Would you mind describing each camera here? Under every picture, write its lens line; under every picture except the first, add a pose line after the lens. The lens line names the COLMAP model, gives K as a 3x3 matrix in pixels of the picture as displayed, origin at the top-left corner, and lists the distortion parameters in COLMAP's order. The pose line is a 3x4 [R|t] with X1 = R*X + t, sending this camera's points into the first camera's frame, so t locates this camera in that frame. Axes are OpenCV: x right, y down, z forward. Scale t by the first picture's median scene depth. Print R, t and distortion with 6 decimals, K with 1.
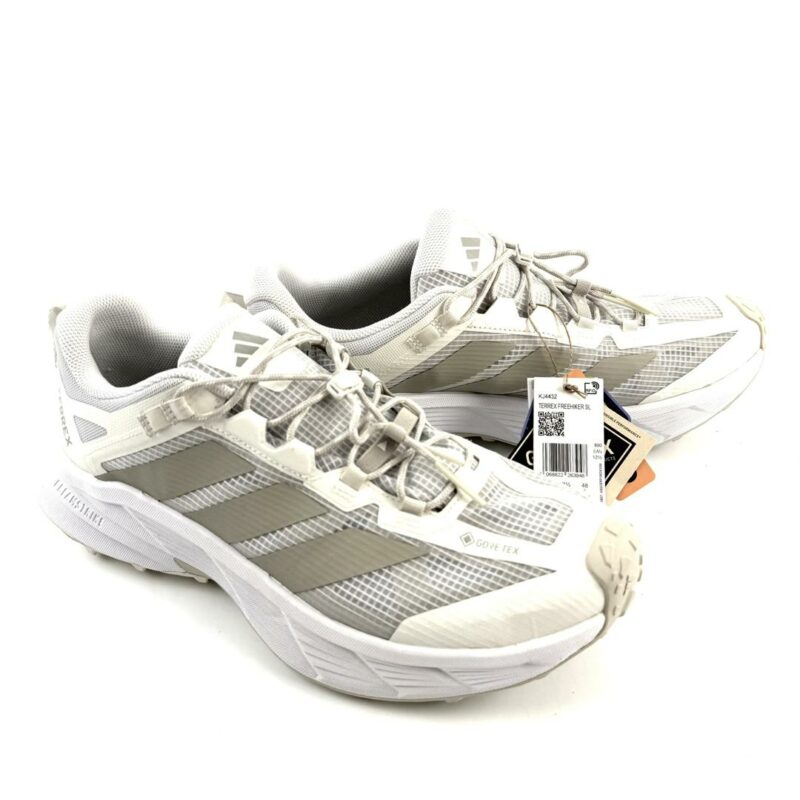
lens RADIAL K [[726.3, 0, 400.0], [0, 726.3, 400.0], [0, 0, 1]] dist [0.204480, -0.498065]
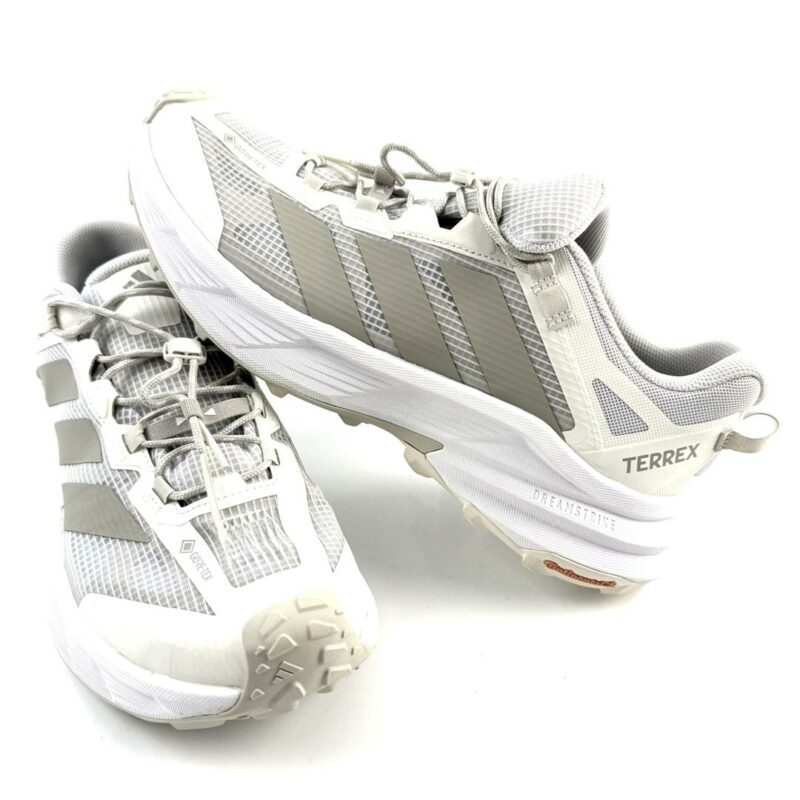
lens RADIAL K [[726.3, 0, 400.0], [0, 726.3, 400.0], [0, 0, 1]] dist [0.204480, -0.498065]
pose [[0.837393, 0.319681, -0.443370, 0.619976], [-0.357234, 0.934014, -0.001259, -0.059182], [0.413711, 0.159441, 0.896338, 0.283585]]
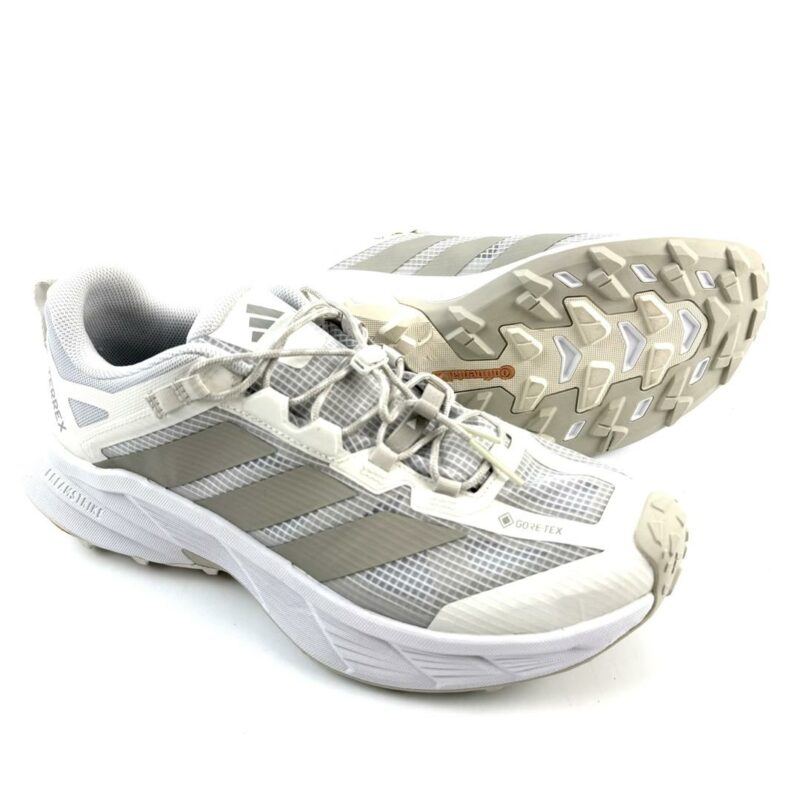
lens RADIAL K [[726.3, 0, 400.0], [0, 726.3, 400.0], [0, 0, 1]] dist [0.204480, -0.498065]
pose [[0.997840, -0.016020, 0.063714, -0.100325], [0.015038, 0.999761, 0.015863, 0.016971], [-0.063953, -0.014871, 0.997842, 0.062313]]
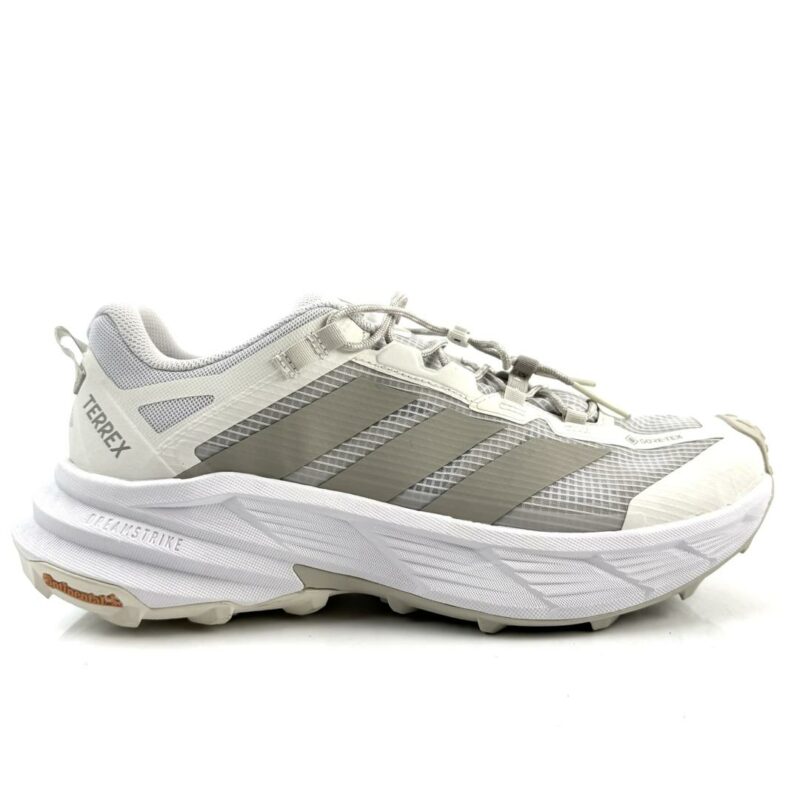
lens RADIAL K [[726.3, 0, 400.0], [0, 726.3, 400.0], [0, 0, 1]] dist [0.204480, -0.498065]
pose [[0.866481, -0.003538, 0.499198, -0.677539], [0.258130, 0.859093, -0.441960, 0.498121], [-0.427293, 0.511808, 0.745301, 0.338304]]
